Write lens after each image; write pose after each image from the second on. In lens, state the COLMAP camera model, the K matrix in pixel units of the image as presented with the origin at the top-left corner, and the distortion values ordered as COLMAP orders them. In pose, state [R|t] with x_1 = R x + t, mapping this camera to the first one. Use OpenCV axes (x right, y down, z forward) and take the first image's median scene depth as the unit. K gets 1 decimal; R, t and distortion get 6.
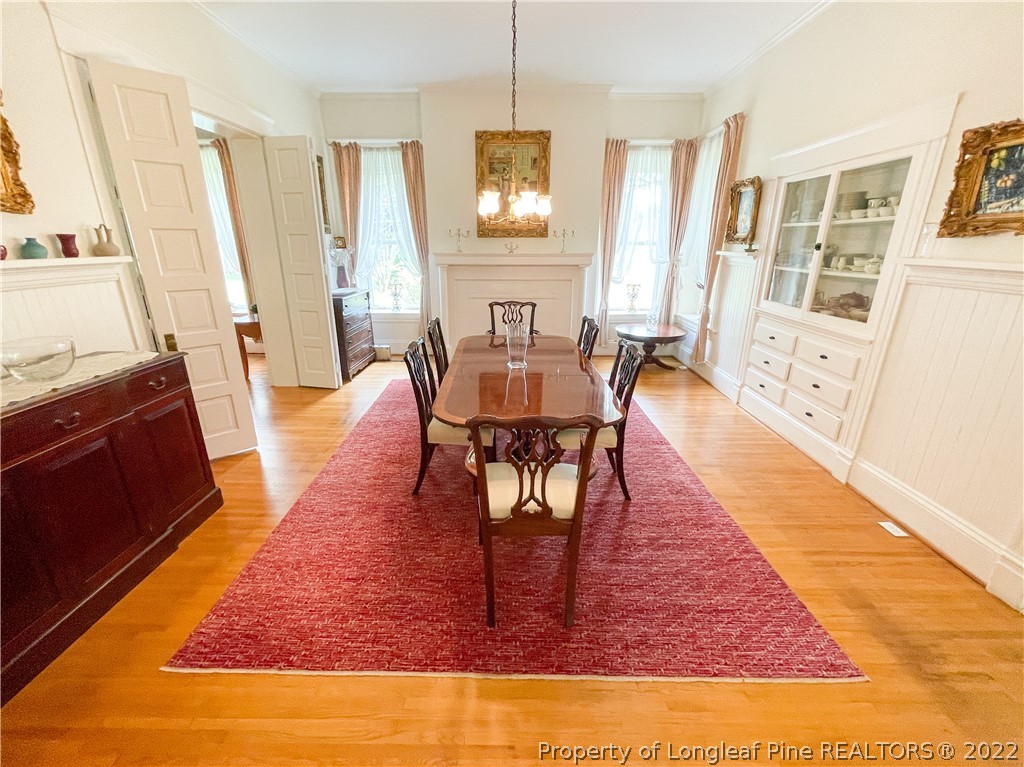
lens RADIAL K [[416.2, 0, 509.2], [0, 416.2, 379.4], [0, 0, 1]] dist [0.002327, 0.000685]
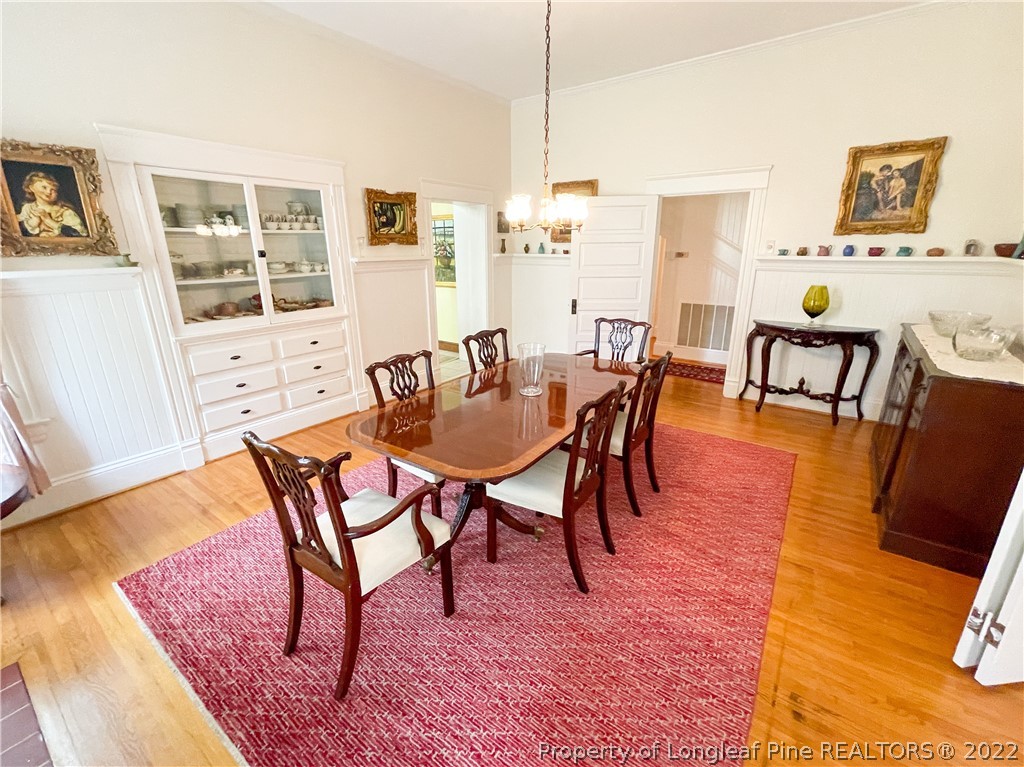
lens RADIAL K [[447.4, 0, 512.8], [0, 447.4, 383.7], [0, 0, 1]] dist [-0.000194, -0.000048]
pose [[-0.805382, -0.177709, 0.565491, -0.515889], [0.187583, 0.828562, 0.527540, -0.593932], [-0.562293, 0.530948, -0.633973, 1.741274]]
